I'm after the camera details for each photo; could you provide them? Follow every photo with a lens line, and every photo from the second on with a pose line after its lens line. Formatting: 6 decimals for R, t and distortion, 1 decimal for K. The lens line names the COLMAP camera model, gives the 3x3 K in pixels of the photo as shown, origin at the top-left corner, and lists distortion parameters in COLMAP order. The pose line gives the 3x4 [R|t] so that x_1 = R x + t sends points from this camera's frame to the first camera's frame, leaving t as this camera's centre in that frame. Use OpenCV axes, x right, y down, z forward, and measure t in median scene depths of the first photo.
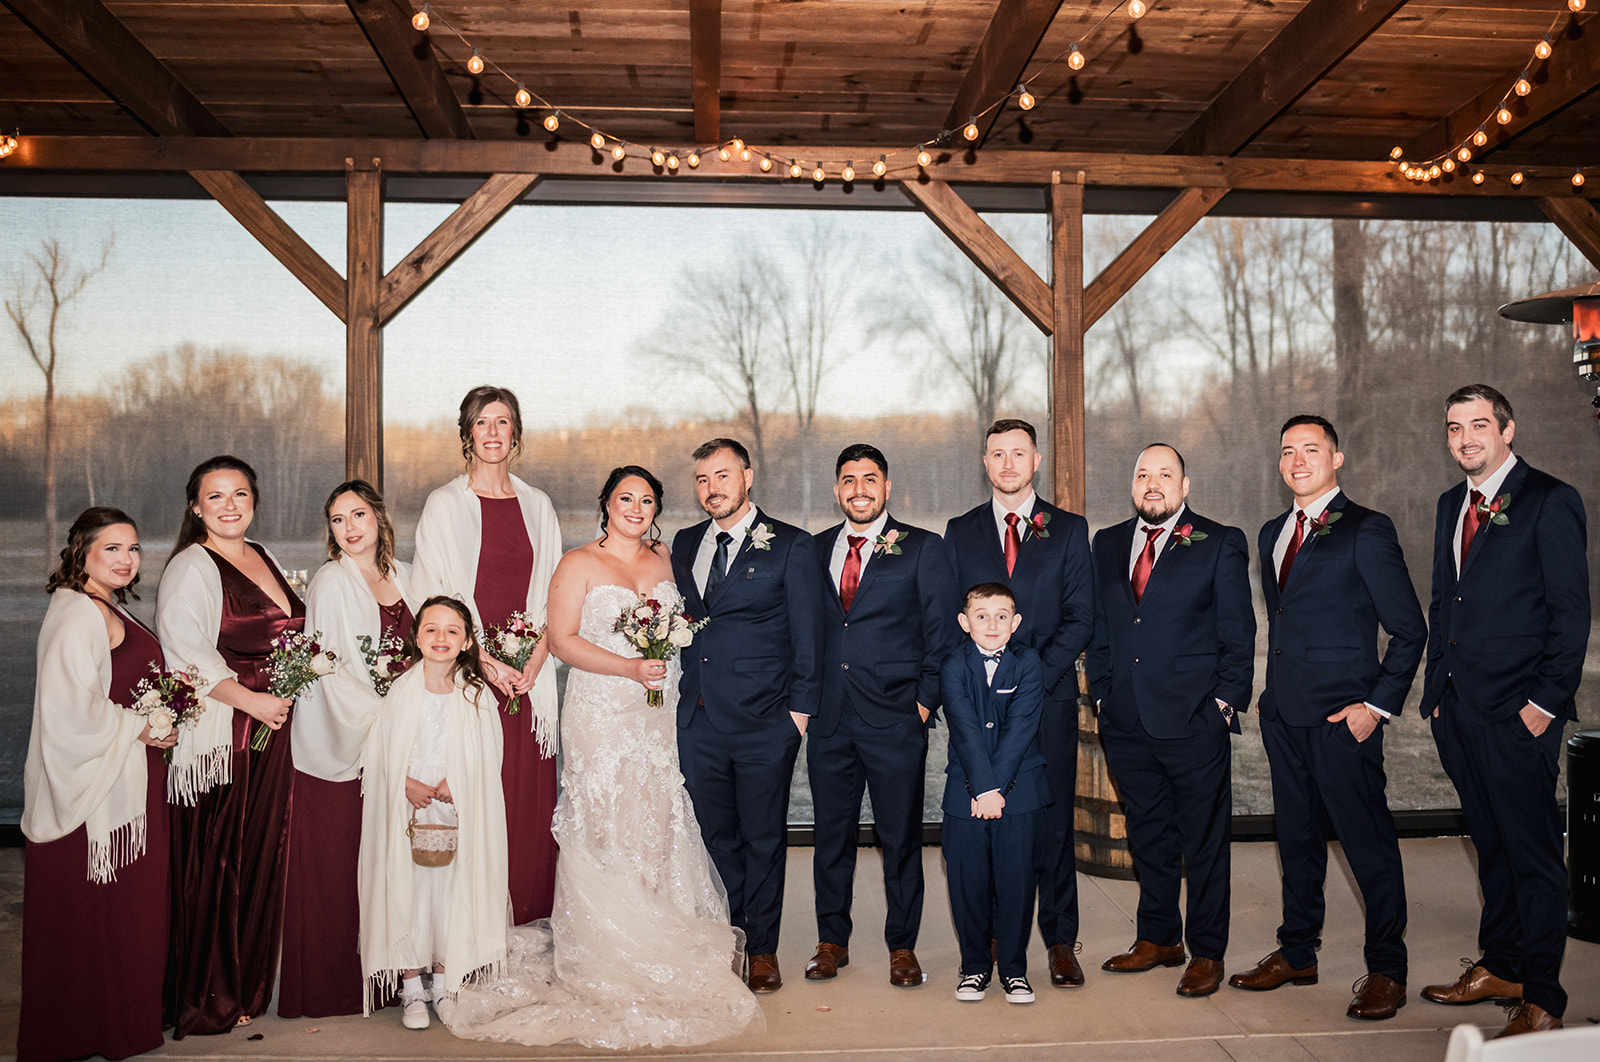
lens RADIAL K [[1566.1, 0, 800.0], [0, 1566.1, 531.0], [0, 0, 1]] dist [0.001711, -0.001290]
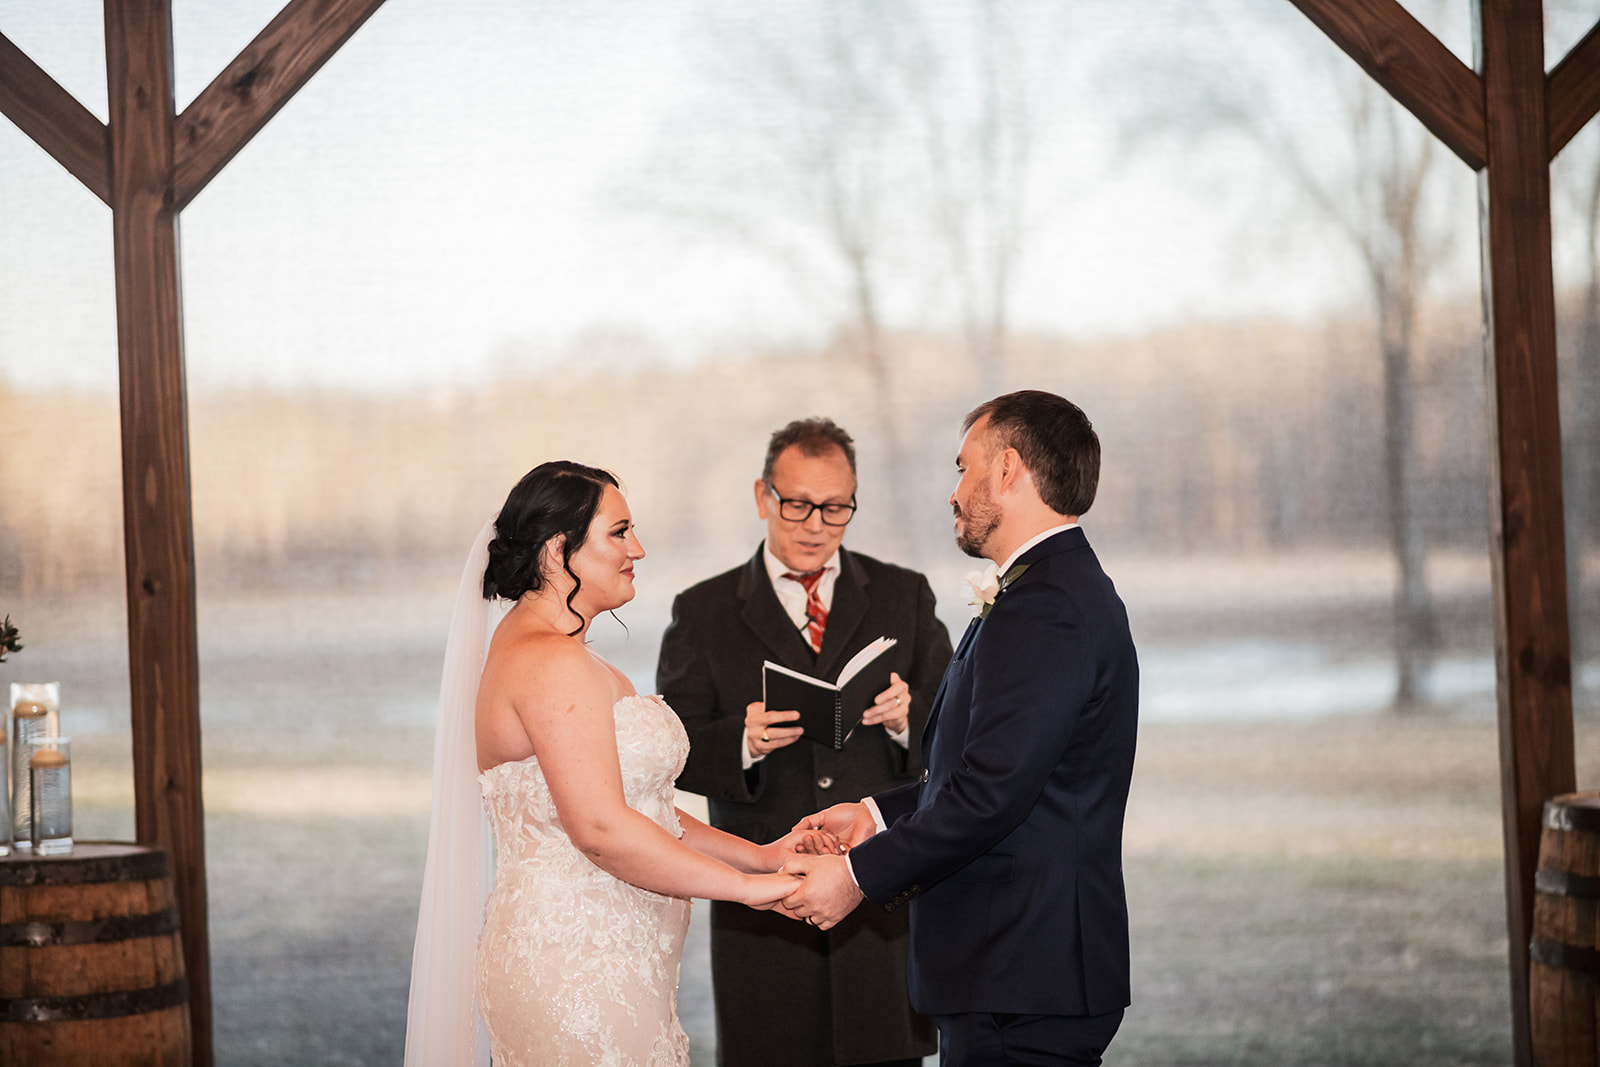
lens RADIAL K [[3742.0, 0, 800.0], [0, 3742.0, 533.5], [0, 0, 1]] dist [0.263944, -0.164601]
pose [[0.998154, -0.038669, -0.046837, -0.007459], [0.037781, 0.999092, -0.019703, 0.008258], [0.047557, 0.017897, 0.998708, -0.228908]]
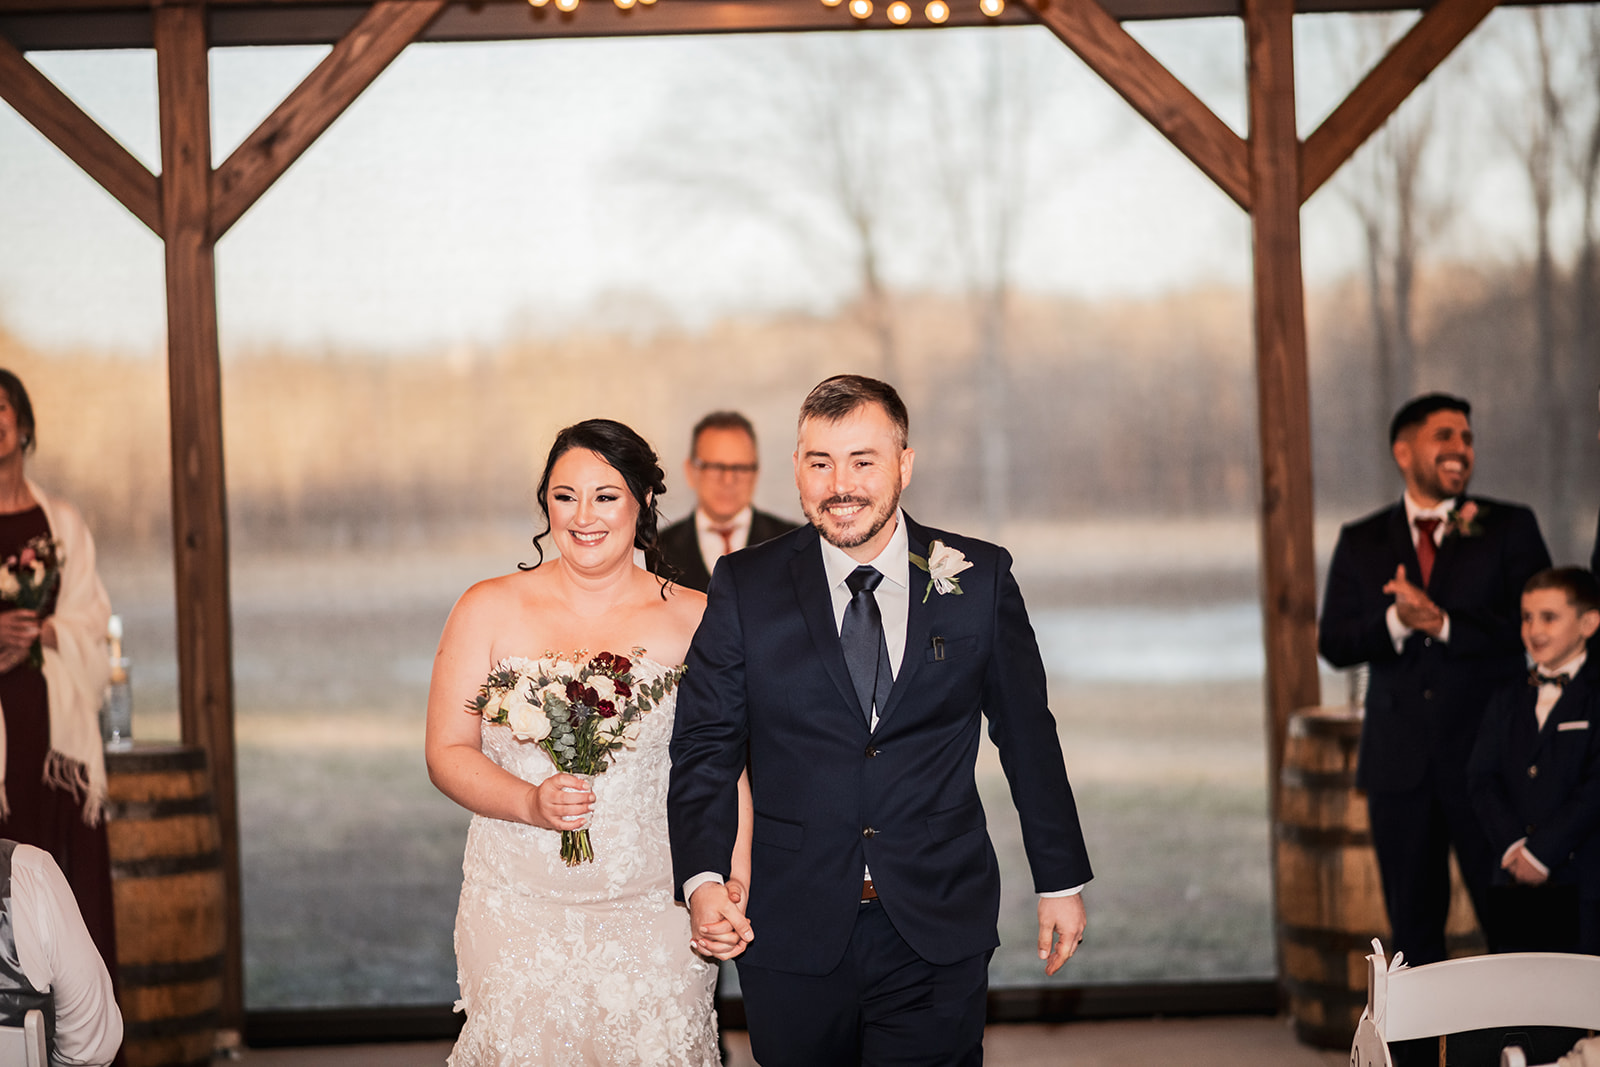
lens RADIAL K [[4115.5, 0, 800.0], [0, 4115.5, 533.5], [0, 0, 1]] dist [0.336007, -0.132997]
pose [[0.997369, -0.034668, -0.063662, 0.079668], [0.034072, 0.999365, -0.010421, 0.016323], [0.063983, 0.008224, 0.997917, -0.690572]]
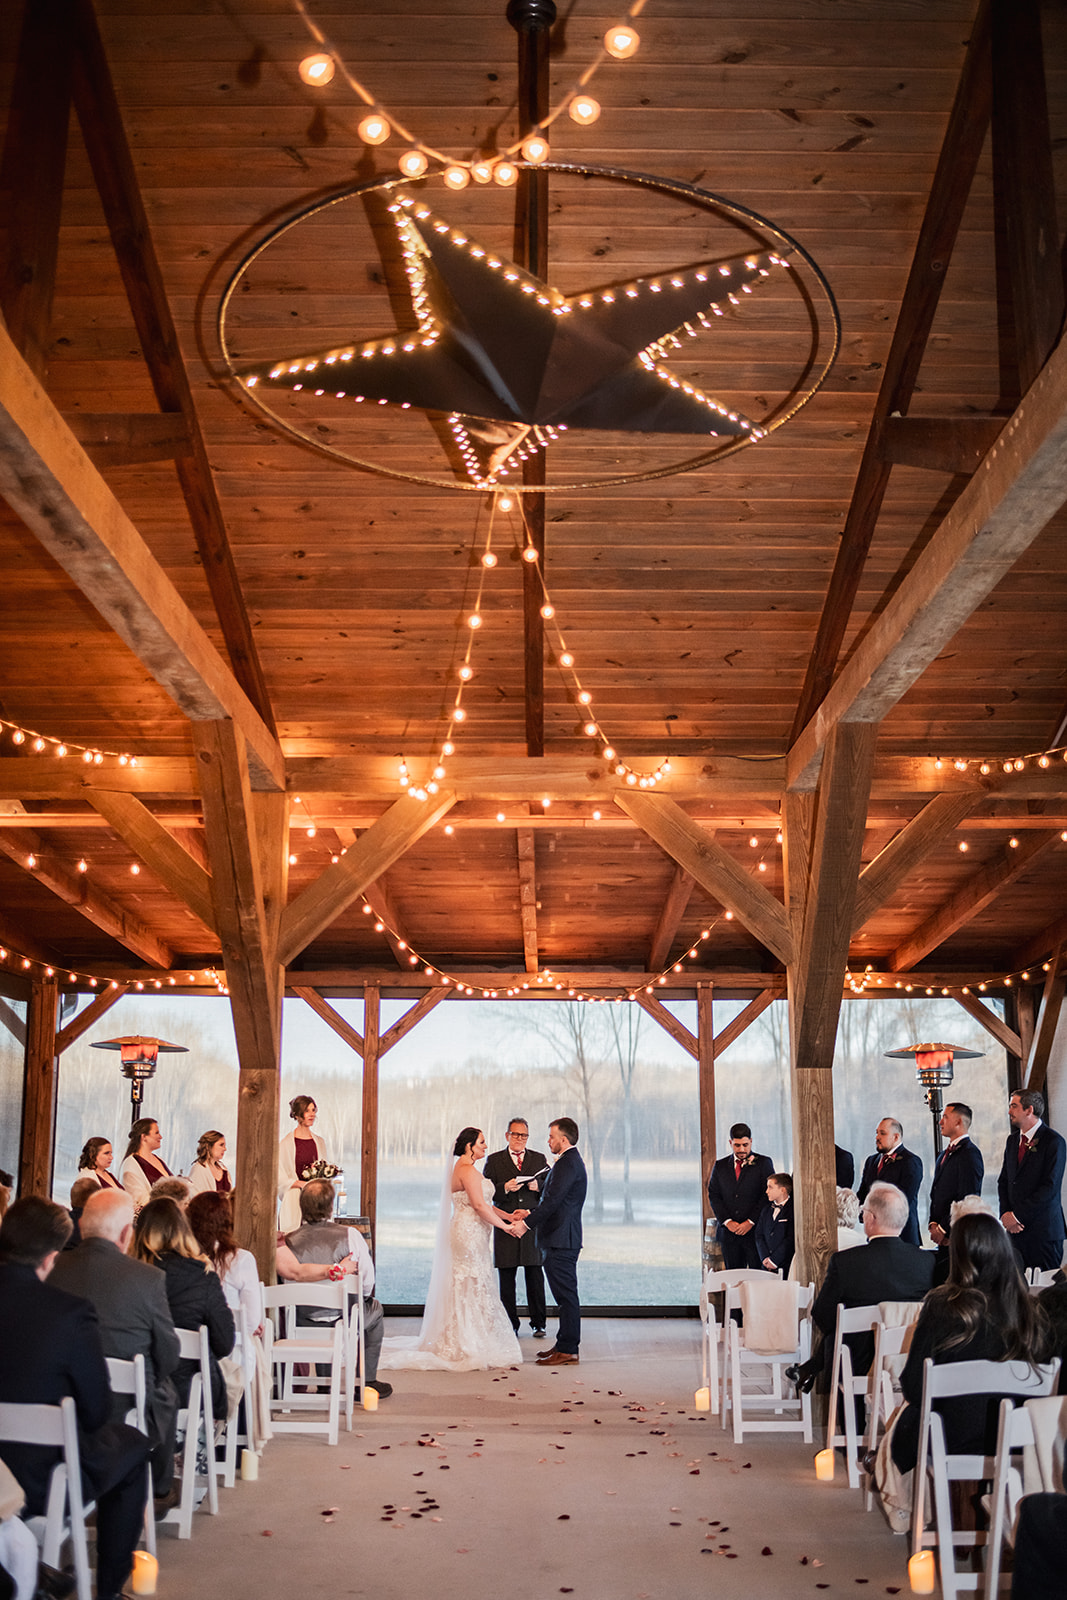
lens RADIAL K [[1566.1, 0, 533.5], [0, 1566.1, 800.0], [0, 0, 1]] dist [0.001711, -0.001290]
pose [[0.997808, -0.016460, -0.064103, 0.080220], [0.000972, 0.972120, -0.234482, 0.024265], [0.066176, 0.233906, 0.970005, -1.091262]]
